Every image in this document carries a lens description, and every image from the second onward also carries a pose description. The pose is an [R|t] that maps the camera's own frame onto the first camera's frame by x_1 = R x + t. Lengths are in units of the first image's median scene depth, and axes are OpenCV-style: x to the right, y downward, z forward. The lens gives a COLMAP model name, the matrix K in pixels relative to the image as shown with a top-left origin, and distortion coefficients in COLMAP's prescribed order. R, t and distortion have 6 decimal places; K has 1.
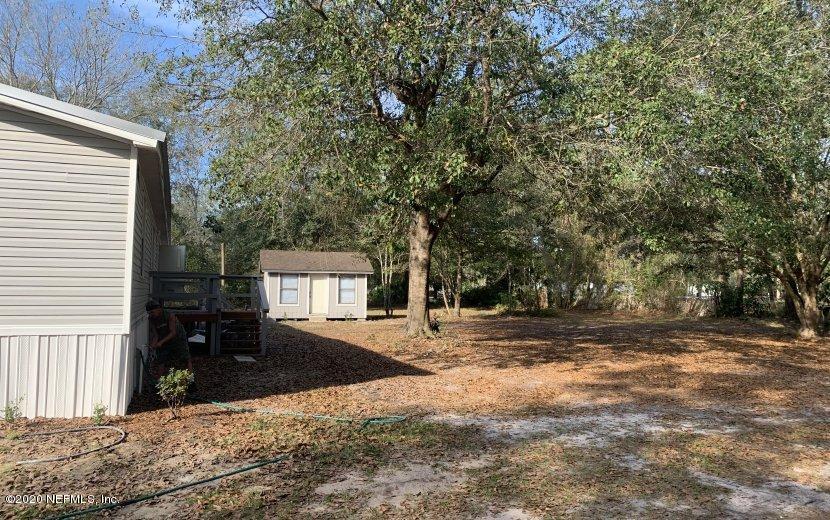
lens RADIAL K [[639.6, 0, 415.0], [0, 639.6, 260.0], [0, 0, 1]] dist [0.057428, -0.001902]
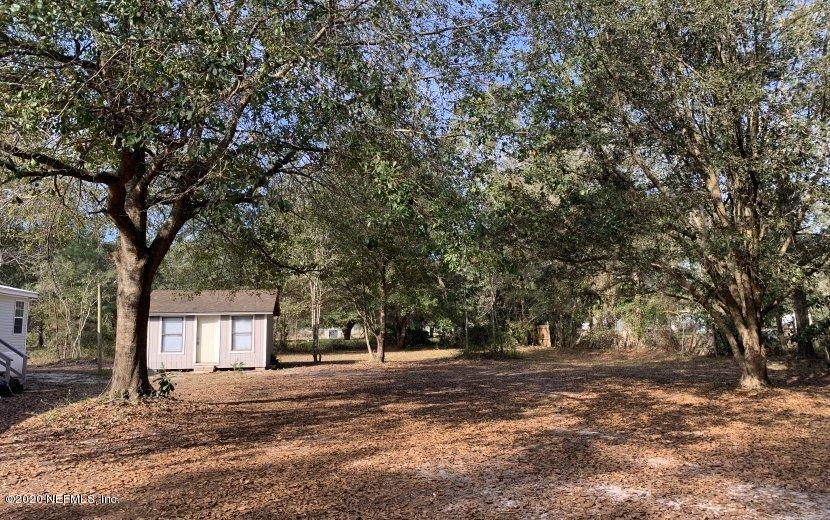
lens RADIAL K [[639.6, 0, 415.0], [0, 639.6, 260.0], [0, 0, 1]] dist [0.057428, -0.001902]
pose [[0.990164, -0.039950, -0.134086, 0.241471], [0.031919, 0.997595, -0.061523, 0.008607], [0.136221, 0.056638, 0.989058, 0.177793]]
